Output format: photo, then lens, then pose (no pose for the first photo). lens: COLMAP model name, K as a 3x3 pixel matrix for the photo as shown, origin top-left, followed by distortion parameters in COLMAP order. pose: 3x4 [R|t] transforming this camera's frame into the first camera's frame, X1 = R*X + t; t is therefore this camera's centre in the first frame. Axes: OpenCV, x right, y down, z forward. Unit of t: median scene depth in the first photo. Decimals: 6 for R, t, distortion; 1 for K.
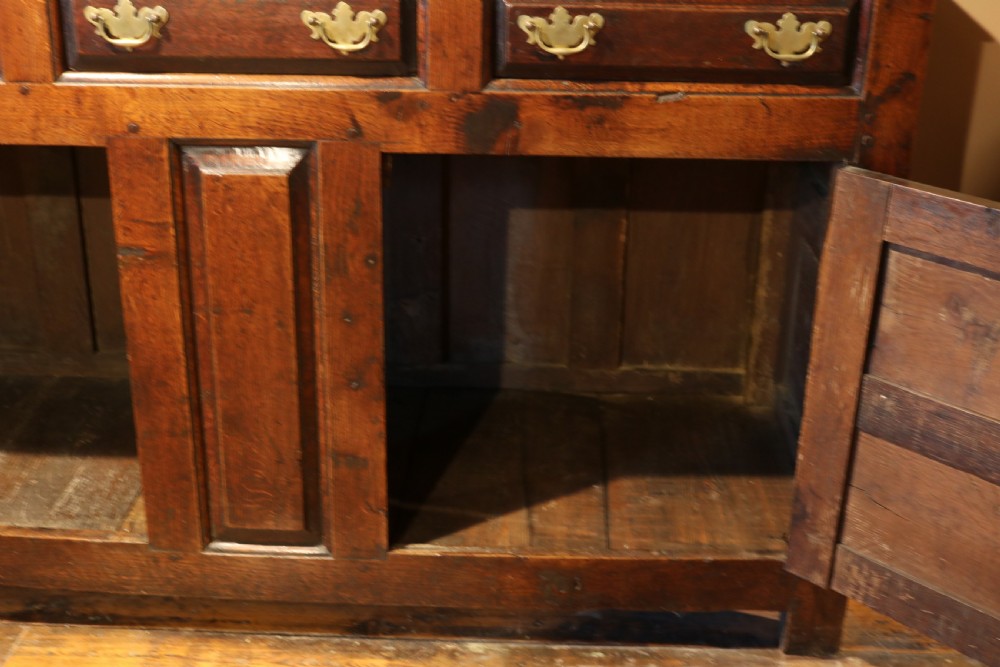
lens RADIAL K [[1235.7, 0, 500.4], [0, 1235.7, 337.5], [0, 0, 1]] dist [-0.071330, 0.000000]
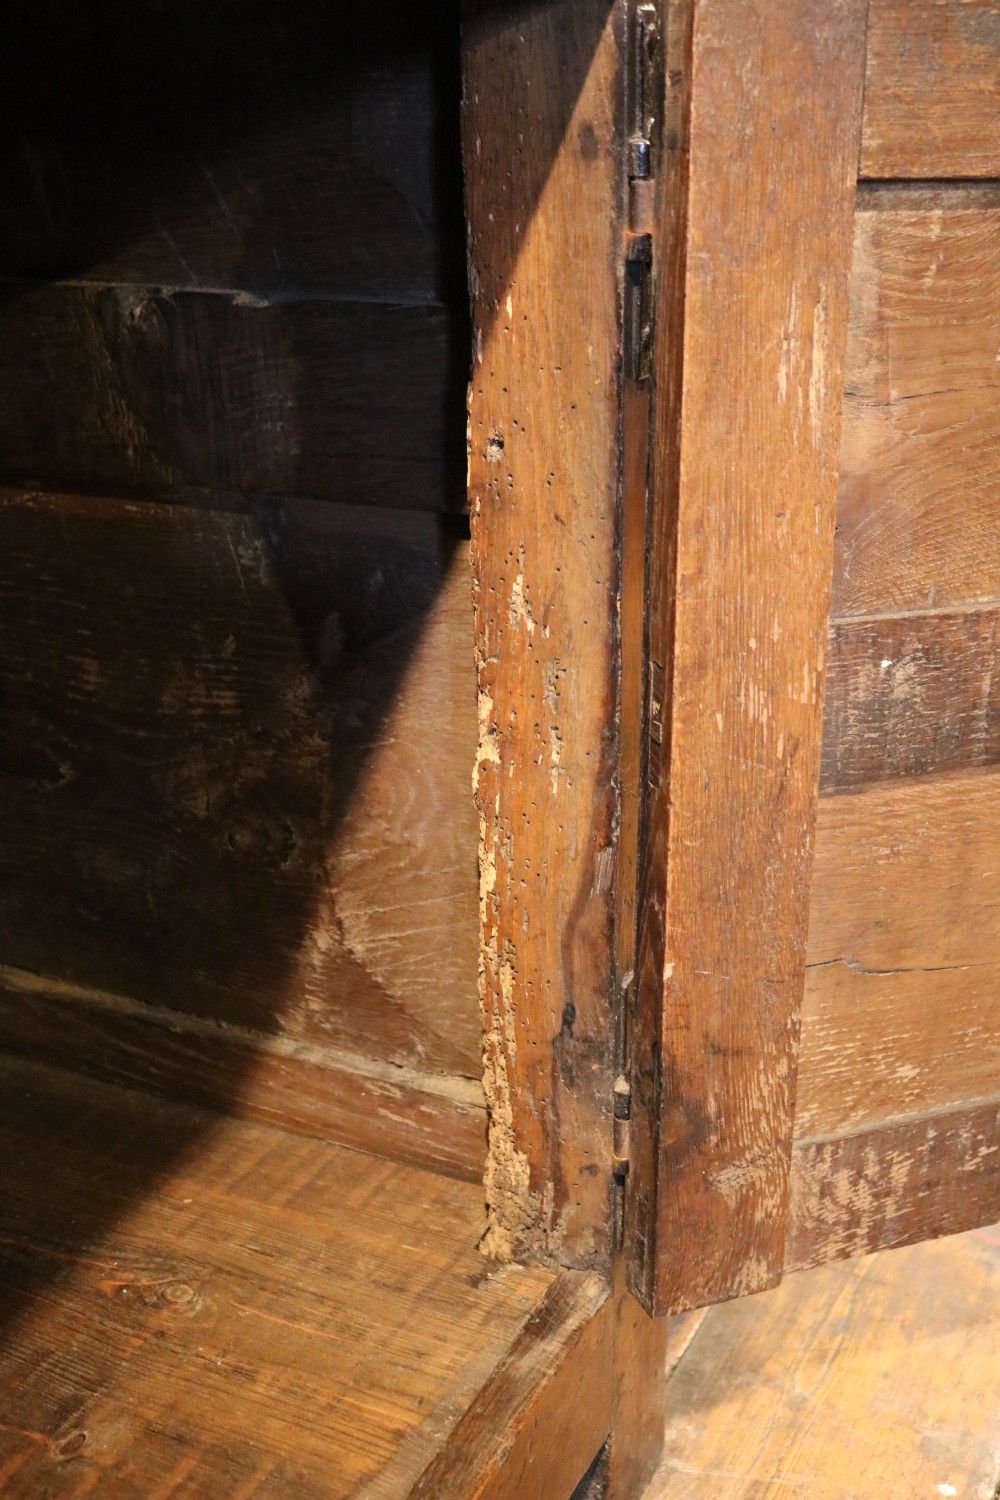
lens RADIAL K [[1929.6, 0, 498.8], [0, 1929.6, 748.3], [0, 0, 1]] dist [-0.059557, 0.000000]
pose [[0.386715, -0.341945, 0.856461, -0.195077], [0.364847, 0.909672, 0.198452, -0.075969], [-0.846958, 0.235732, 0.476542, 0.859959]]
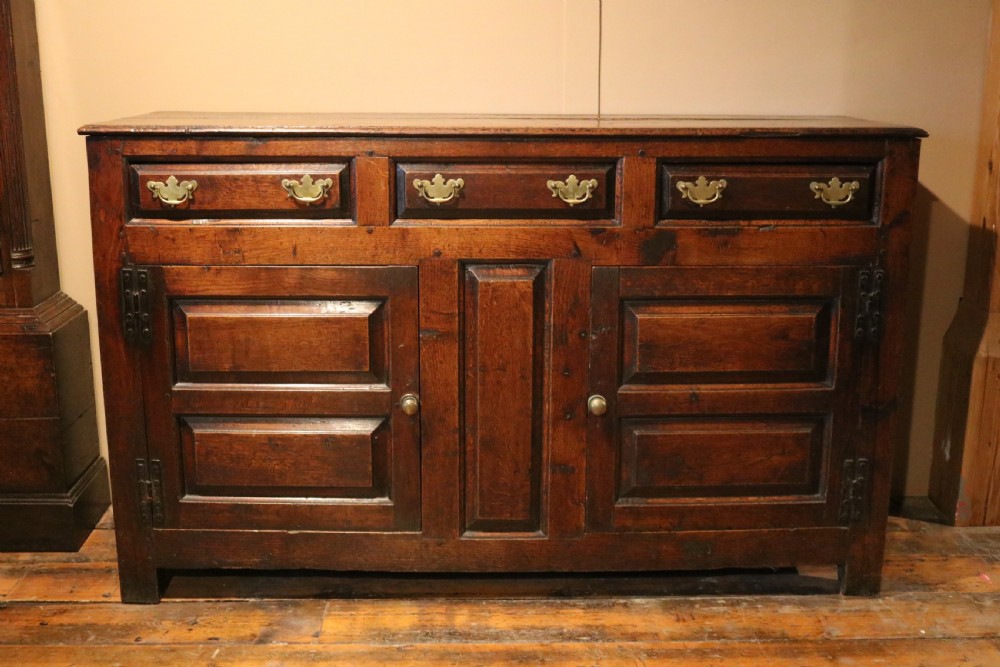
lens RADIAL K [[1141.5, 0, 498.8], [0, 1141.5, 340.6], [0, 0, 1]] dist [-0.083263, 0.000000]
pose [[0.998453, -0.023743, 0.050275, -0.296160], [0.031343, 0.987222, -0.156239, 0.178246], [-0.045923, 0.157574, 0.986439, -0.461417]]
